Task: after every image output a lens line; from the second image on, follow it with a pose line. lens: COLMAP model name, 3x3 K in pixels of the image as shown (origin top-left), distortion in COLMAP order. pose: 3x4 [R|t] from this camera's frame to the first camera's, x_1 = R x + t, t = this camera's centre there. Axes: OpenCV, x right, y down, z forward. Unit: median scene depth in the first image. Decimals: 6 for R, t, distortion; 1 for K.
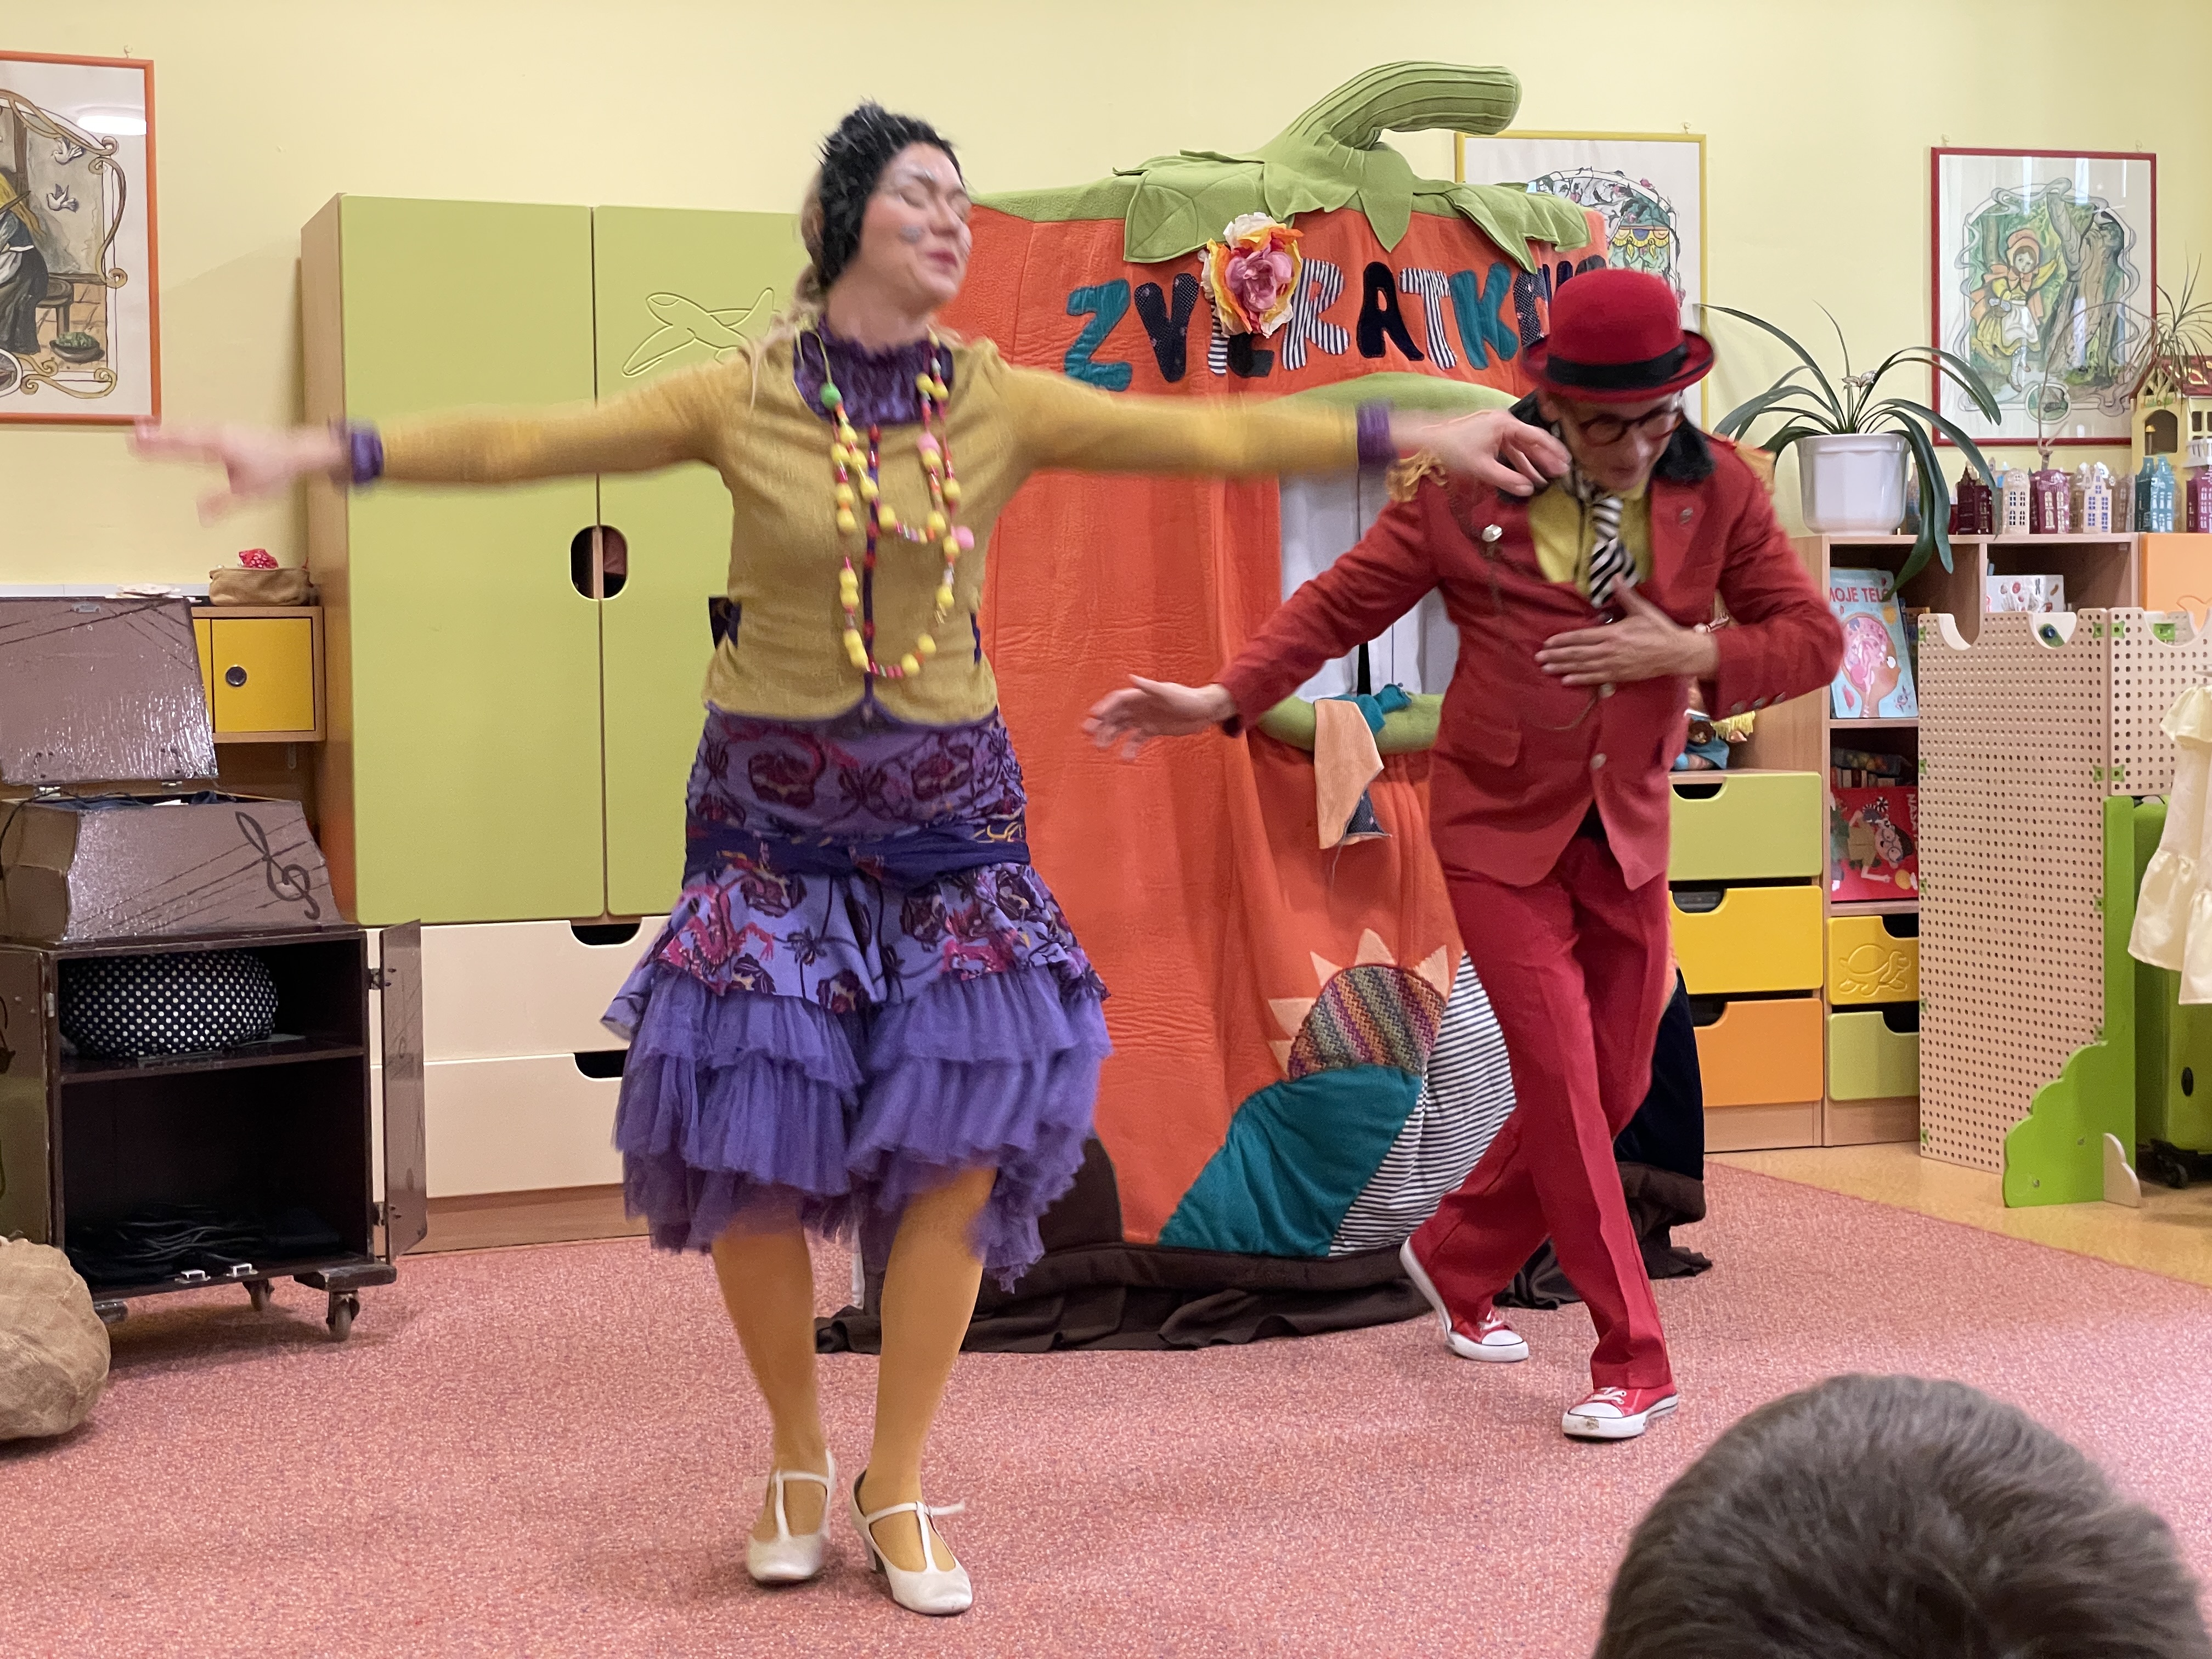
lens RADIAL K [[3385.1, 0, 1073.1], [0, 3385.1, 785.7], [0, 0, 1]] dist [0.076599, 0.000000]
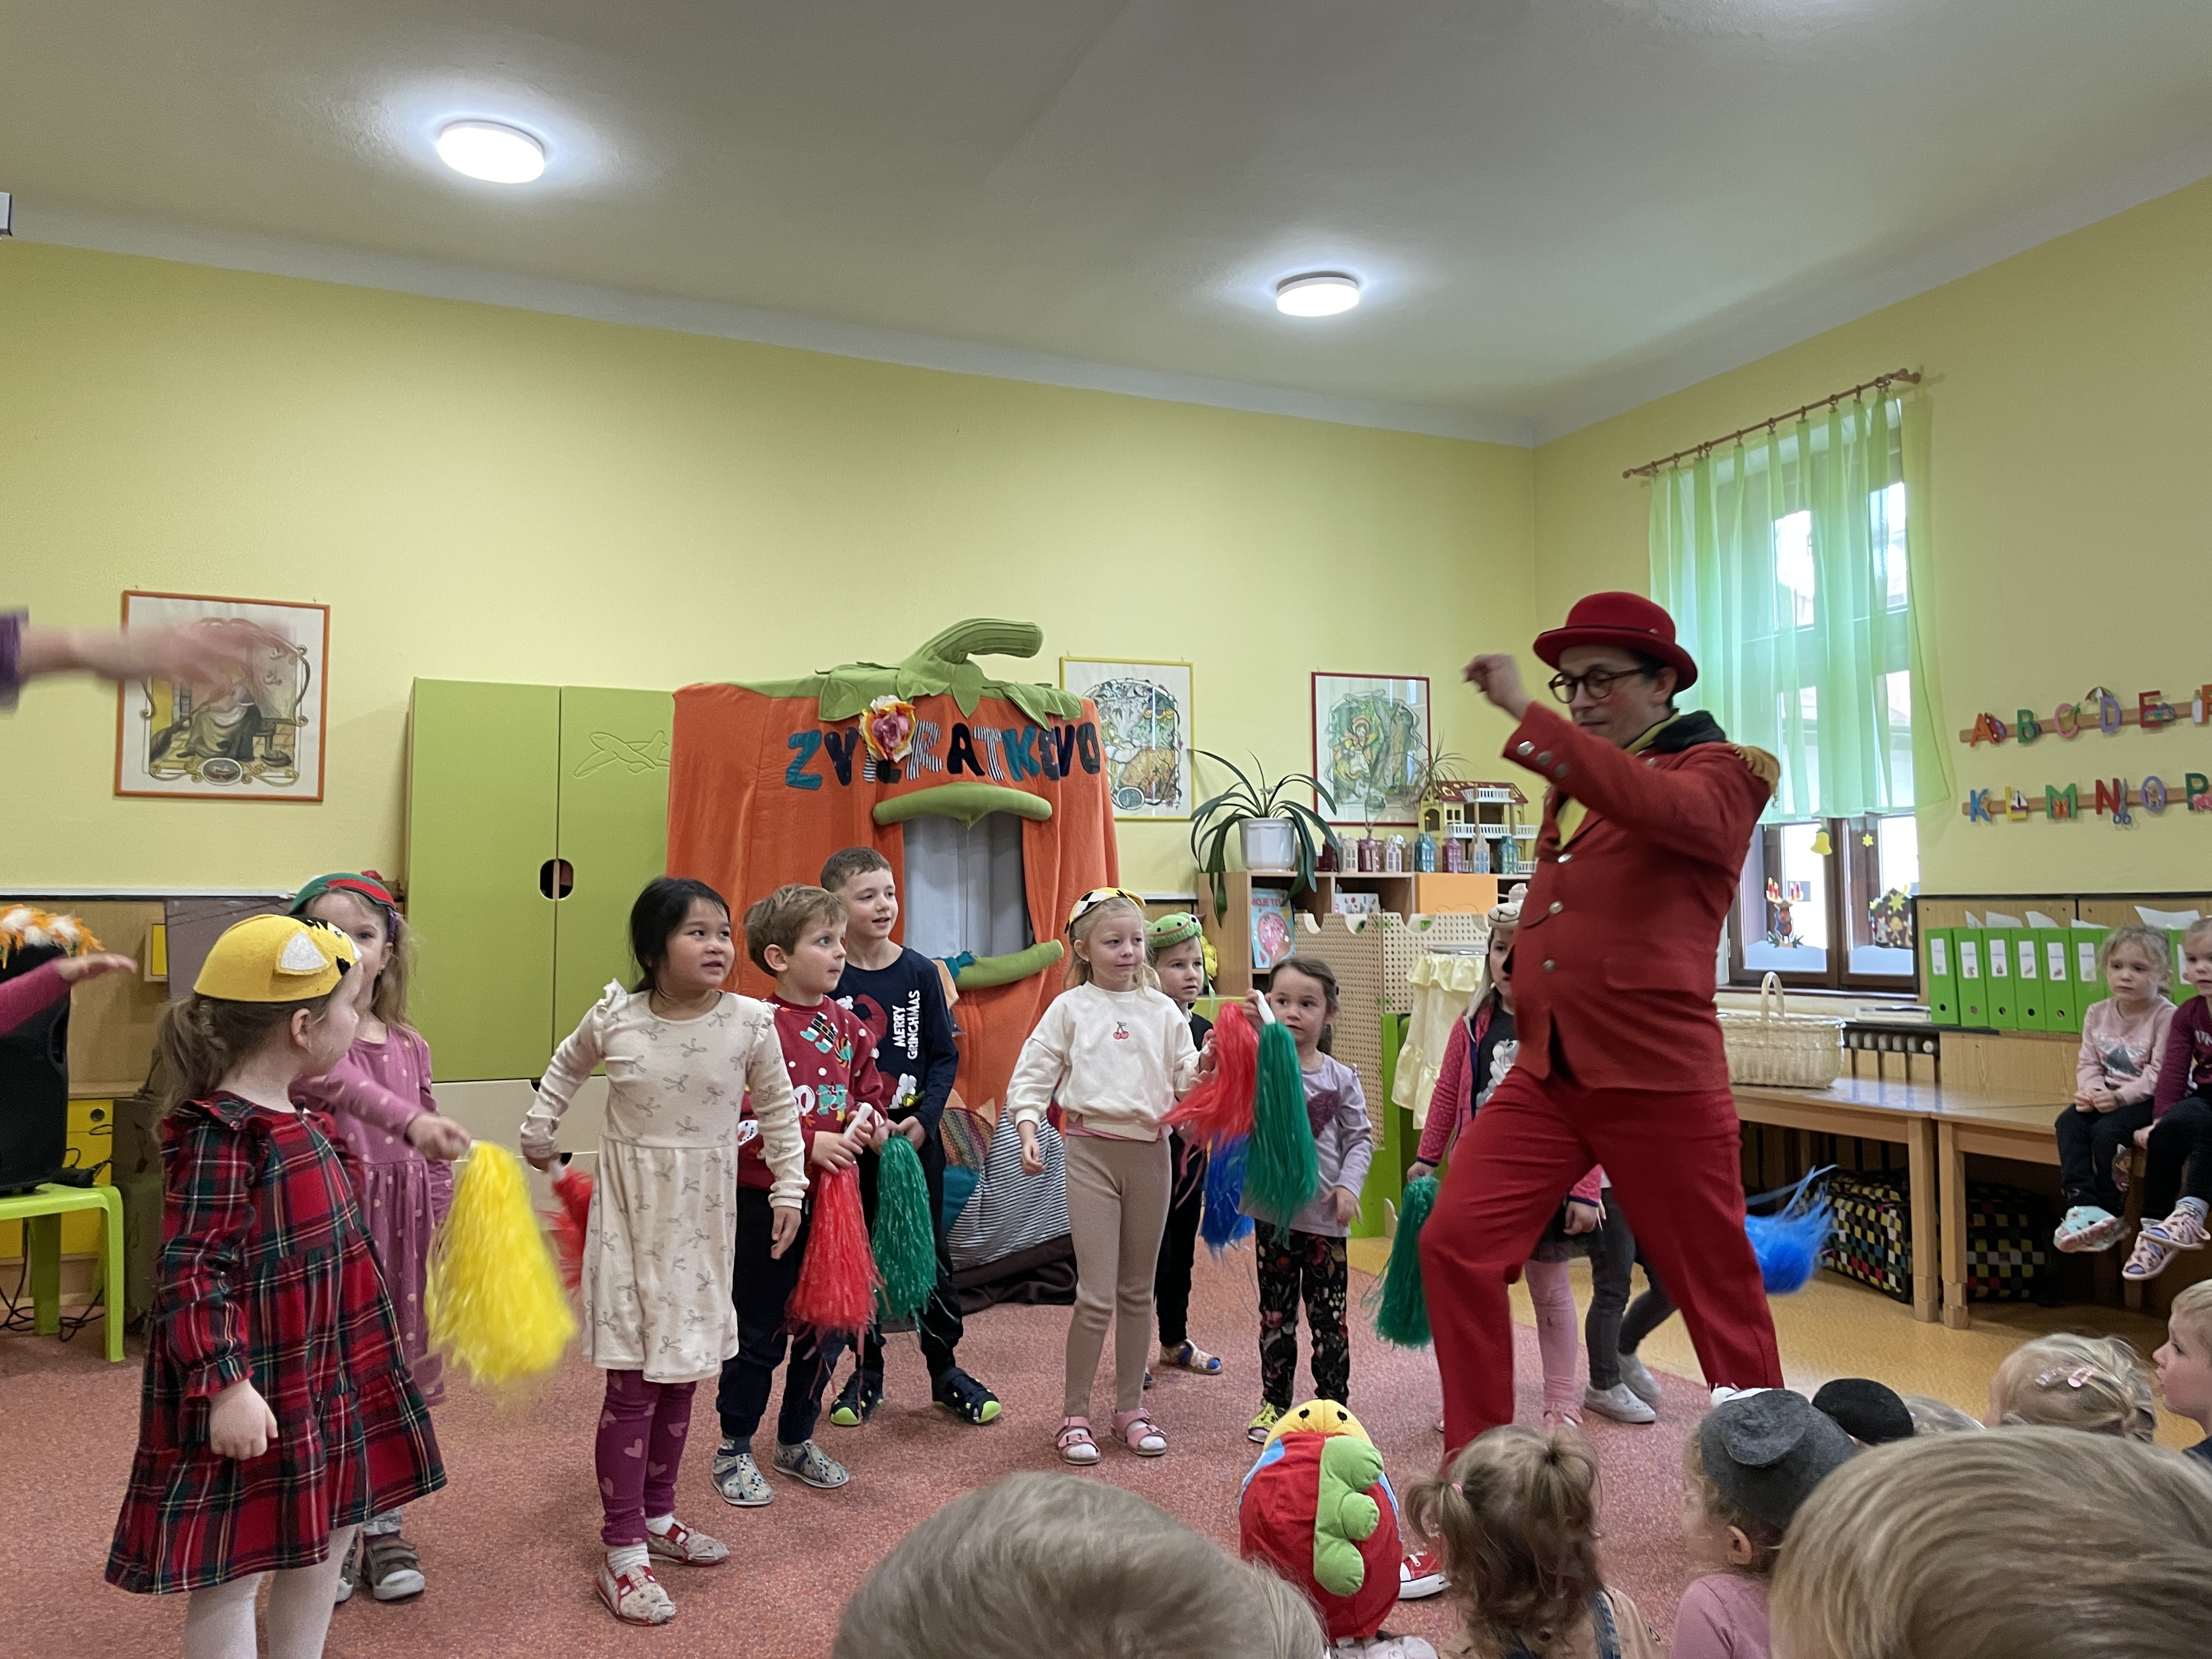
lens RADIAL K [[1707.5, 0, 1094.5], [0, 1707.5, 803.0], [0, 0, 1]] dist [0.087052, -0.121367]
pose [[0.998416, 0.014236, 0.054428, 0.093297], [-0.008312, 0.994164, -0.107563, -0.009399], [-0.055642, 0.106940, 0.992707, 0.062663]]
